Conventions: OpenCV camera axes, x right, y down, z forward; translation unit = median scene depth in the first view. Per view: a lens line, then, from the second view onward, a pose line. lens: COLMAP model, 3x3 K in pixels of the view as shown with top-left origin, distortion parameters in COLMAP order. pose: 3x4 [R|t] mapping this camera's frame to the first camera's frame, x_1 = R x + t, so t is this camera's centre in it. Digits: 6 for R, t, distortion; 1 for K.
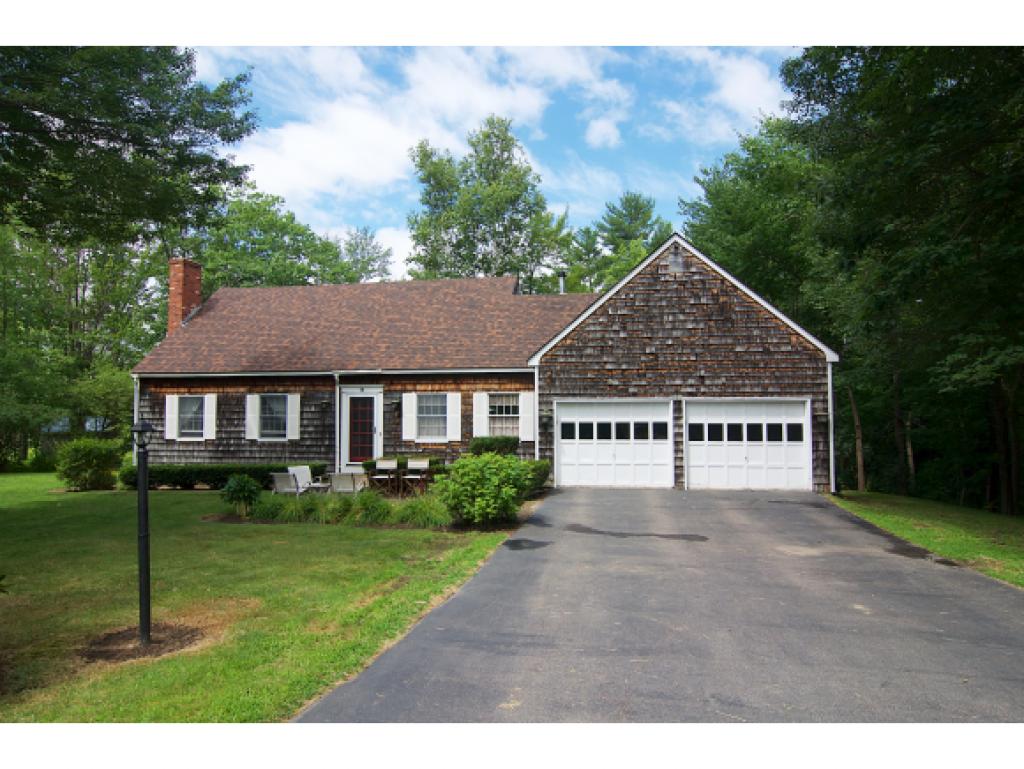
lens RADIAL K [[590.1, 0, 515.2], [0, 590.1, 387.6], [0, 0, 1]] dist [-0.010106, -0.003185]
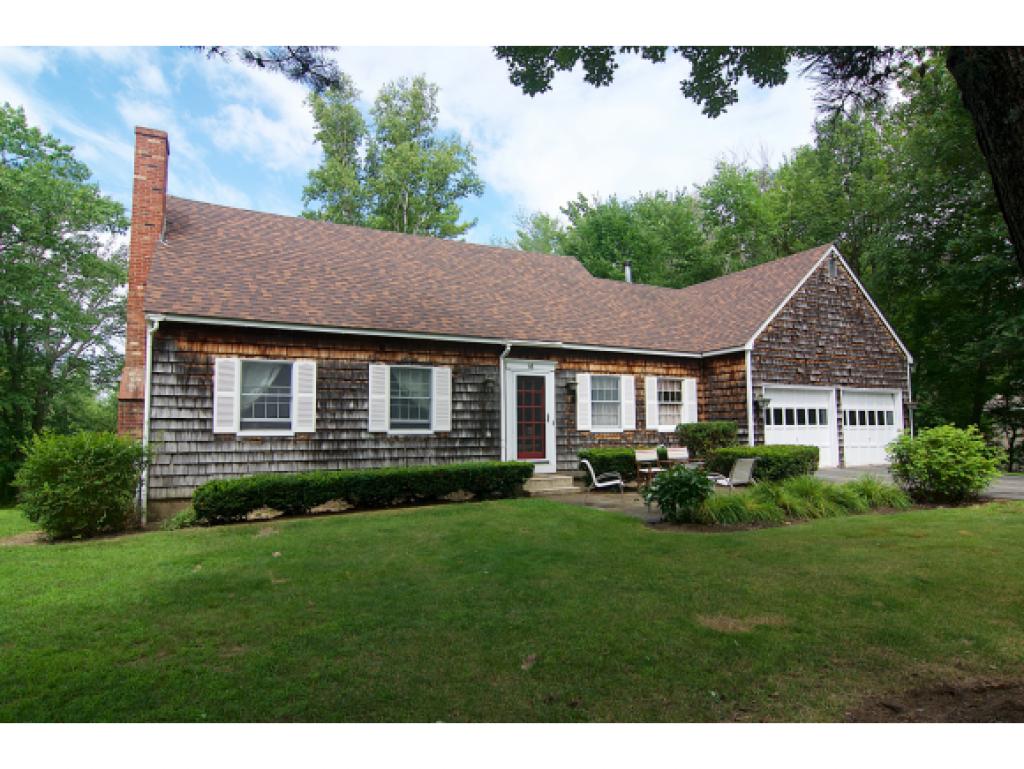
lens RADIAL K [[590.1, 0, 515.2], [0, 590.1, 387.6], [0, 0, 1]] dist [-0.010106, -0.003185]
pose [[0.800882, 0.038838, 0.597561, -0.742147], [-0.023029, 0.999154, -0.034074, 0.058801], [-0.598379, 0.013528, 0.801099, 0.384539]]
